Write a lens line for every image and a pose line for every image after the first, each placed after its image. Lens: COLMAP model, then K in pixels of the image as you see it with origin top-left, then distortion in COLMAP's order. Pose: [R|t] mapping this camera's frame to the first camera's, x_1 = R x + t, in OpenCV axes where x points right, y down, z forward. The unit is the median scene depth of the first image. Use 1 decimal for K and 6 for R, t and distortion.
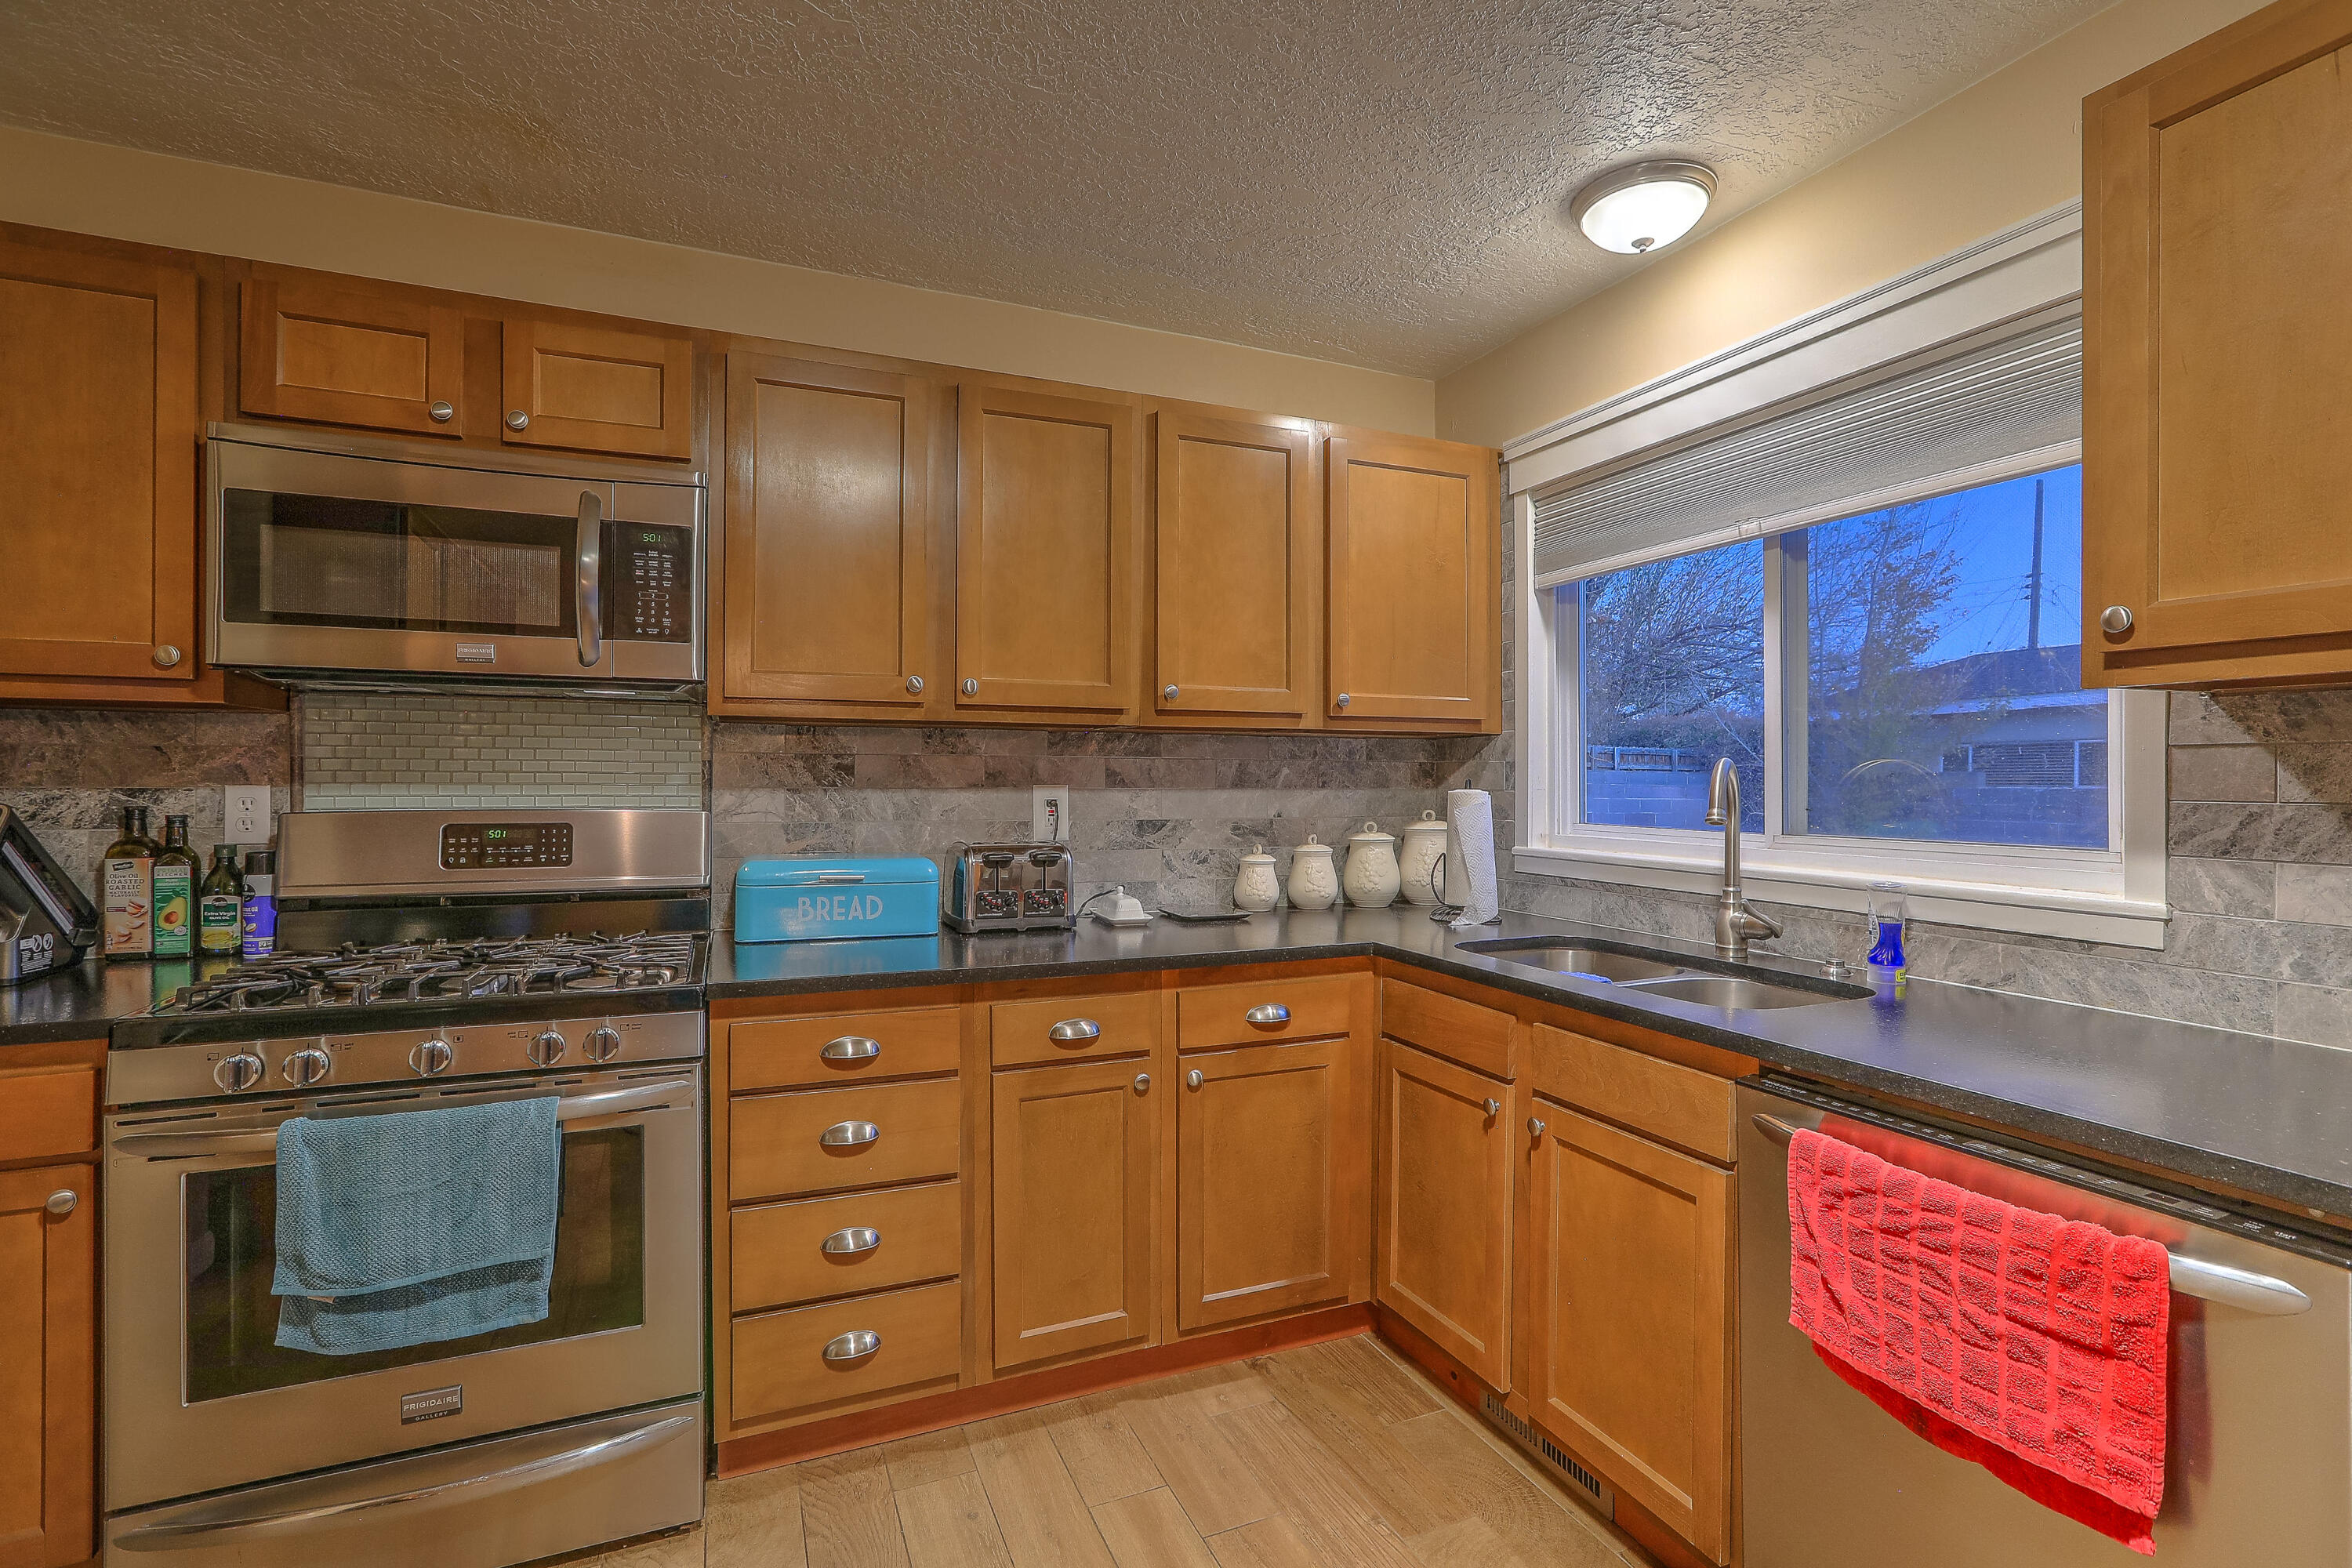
lens RADIAL K [[1053.5, 0, 1177.5], [0, 1053.5, 782.1], [0, 0, 1]] dist [-0.050568, 0.023095]
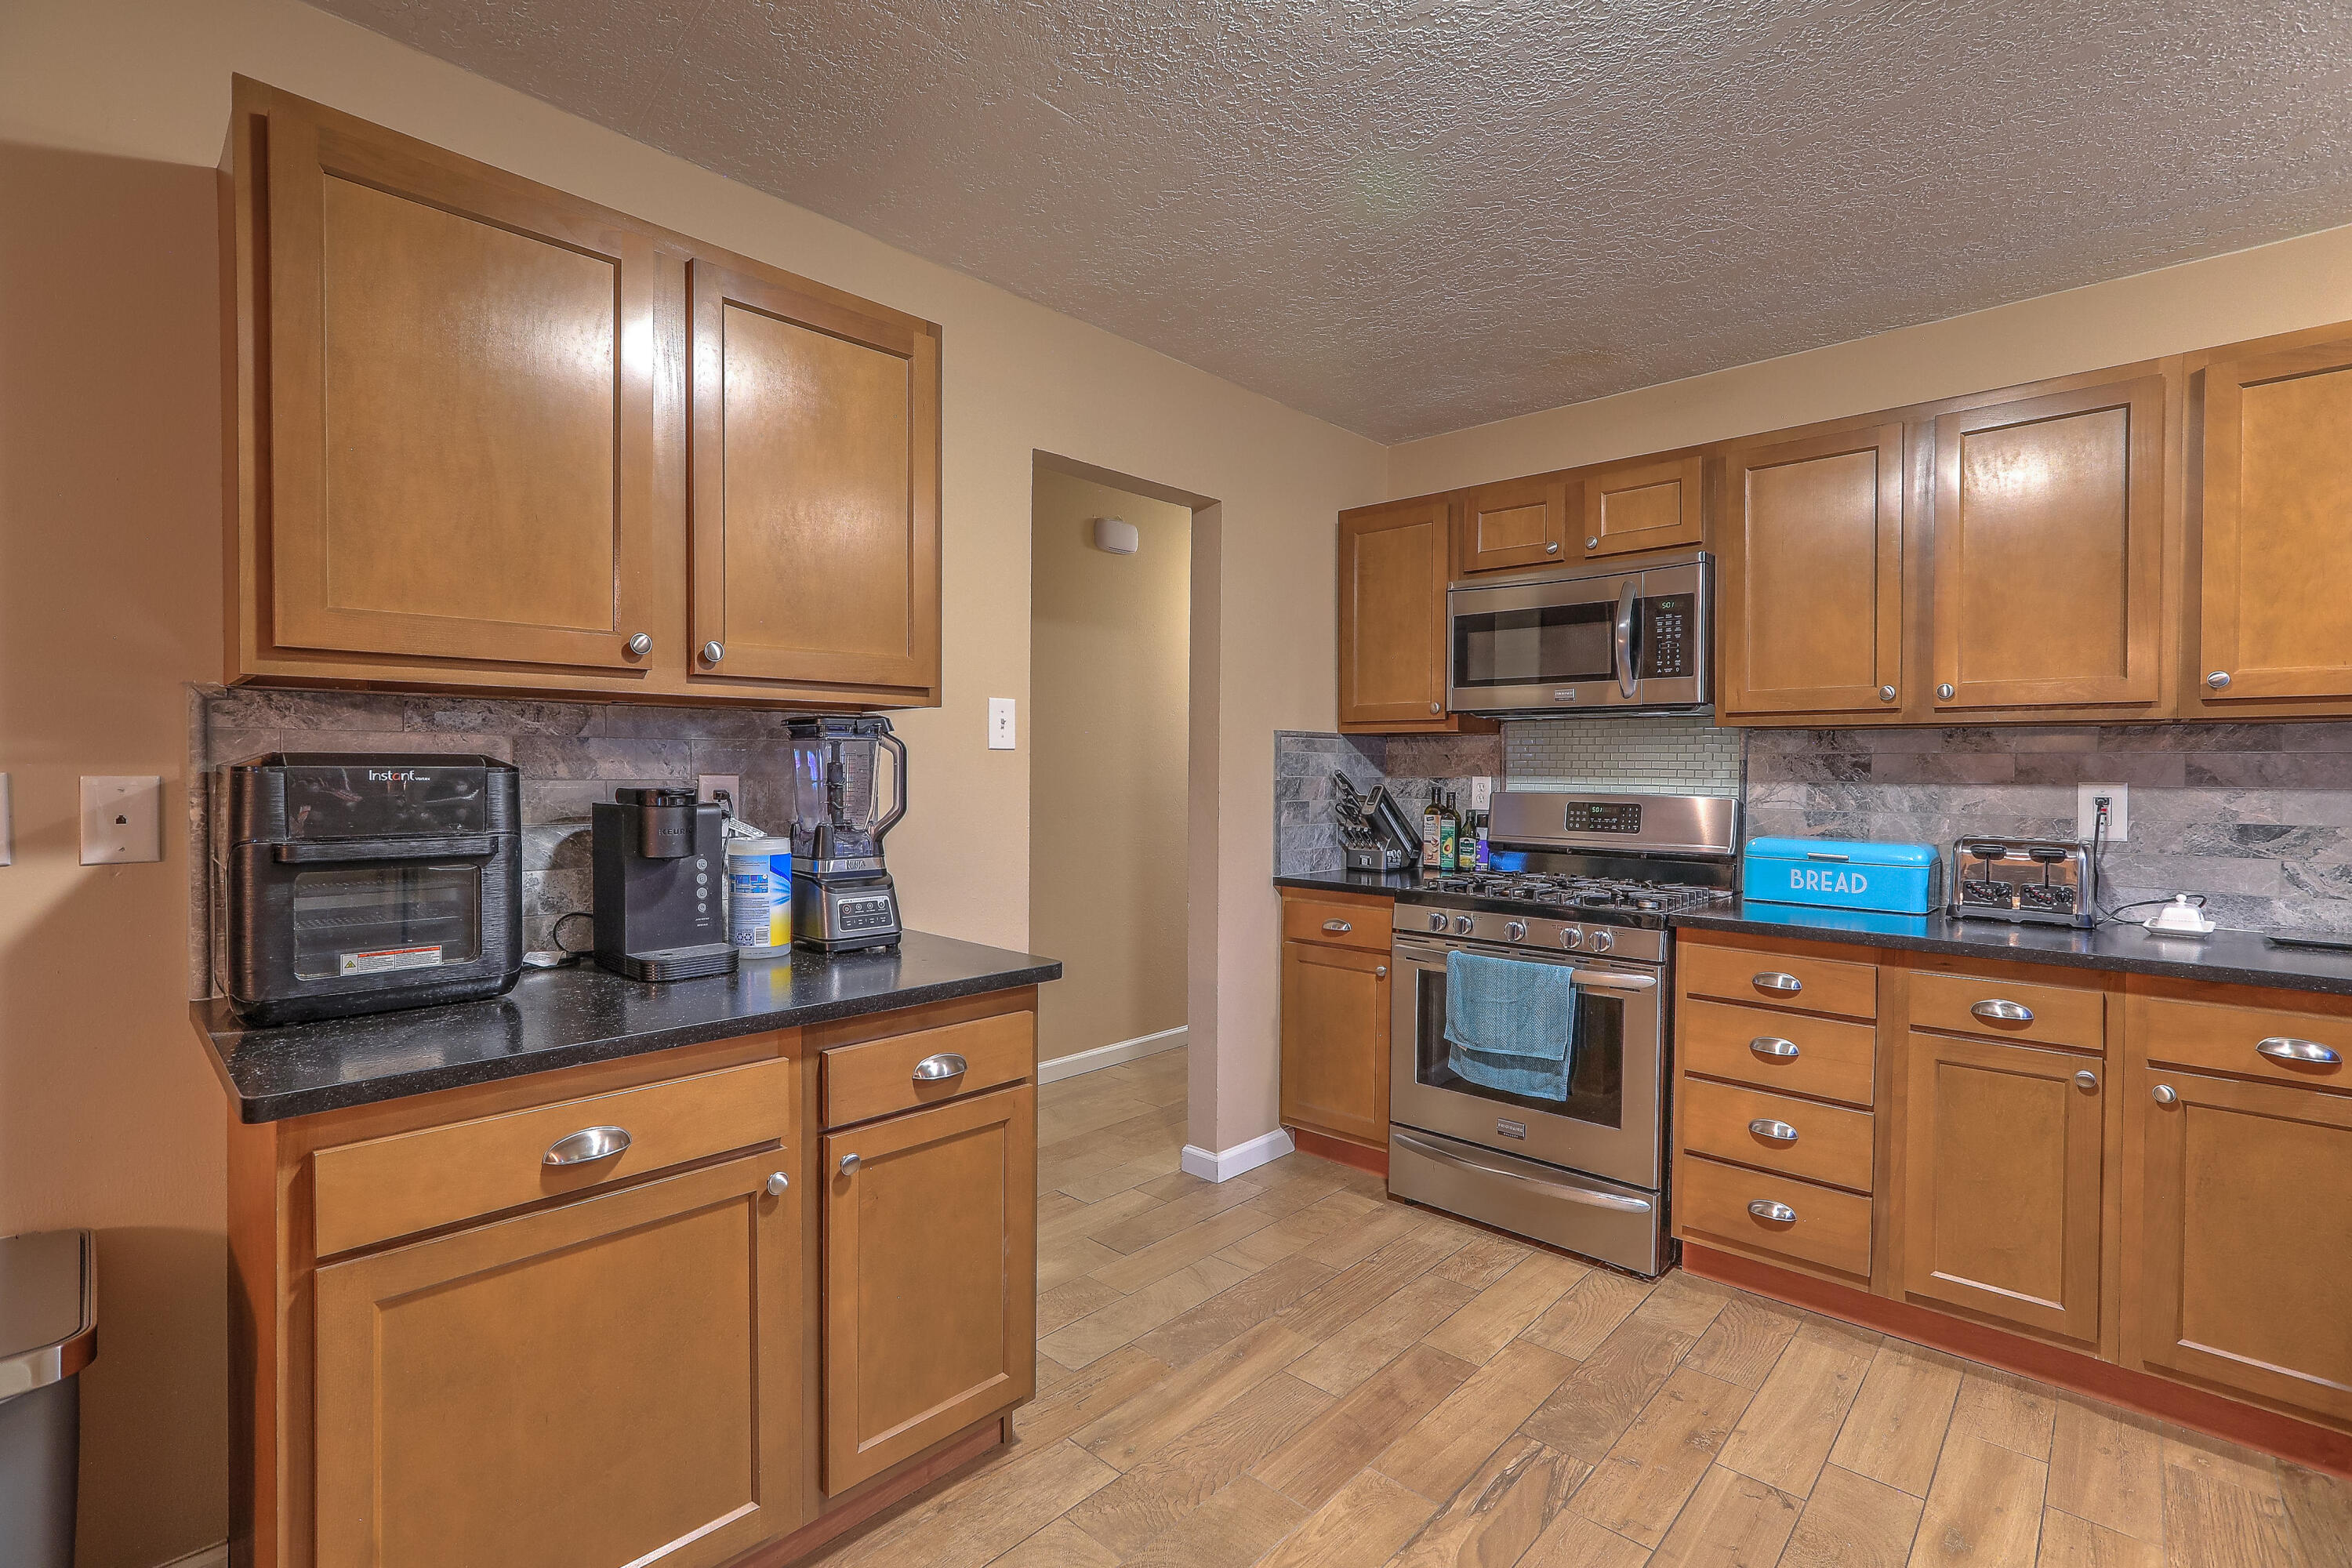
lens RADIAL K [[1053.5, 0, 1177.5], [0, 1053.5, 782.1], [0, 0, 1]] dist [-0.050568, 0.023095]
pose [[0.400048, 0.010845, -0.916430, 0.504094], [-0.008498, 0.999931, 0.008124, 0.002613], [0.916455, 0.004538, 0.400112, -0.179196]]
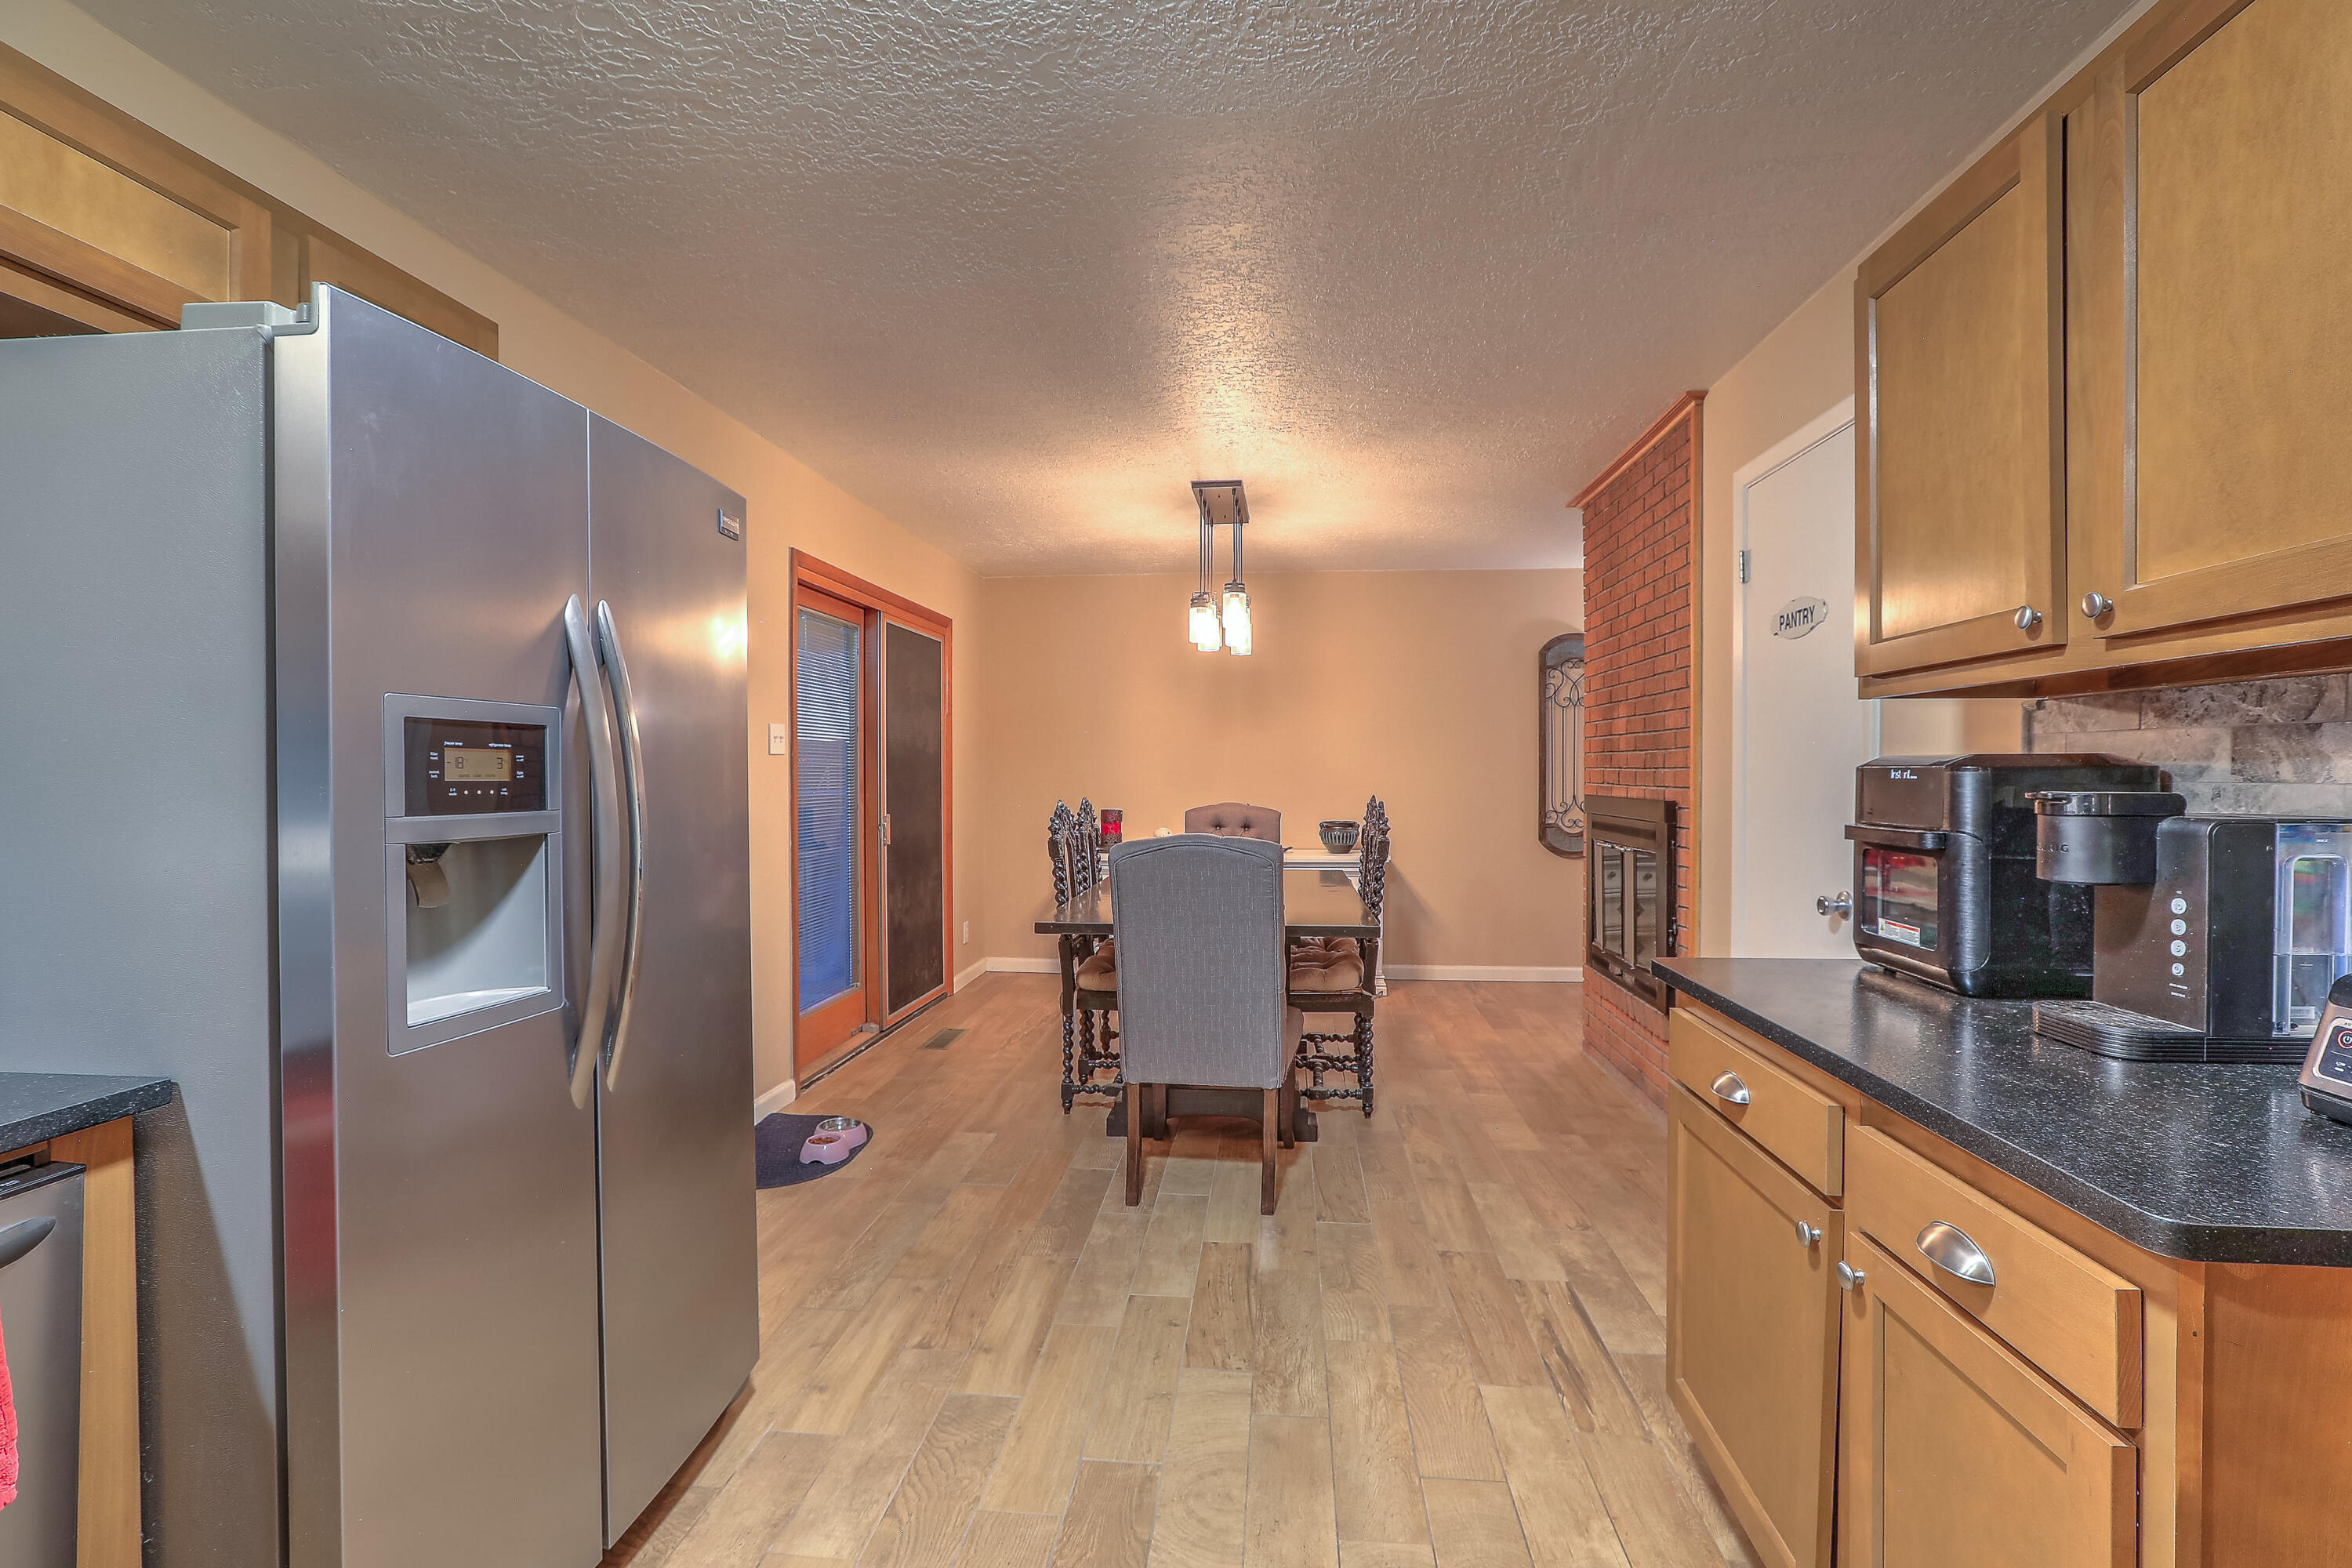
lens RADIAL K [[1048.1, 0, 1176.0], [0, 1048.1, 784.0], [0, 0, 1]] dist [-0.013995, 0.000052]
pose [[-0.875275, -0.009081, 0.483541, -0.226804], [-0.000116, 0.999828, 0.018567, 0.000898], [-0.483626, 0.016195, -0.875125, 0.593679]]
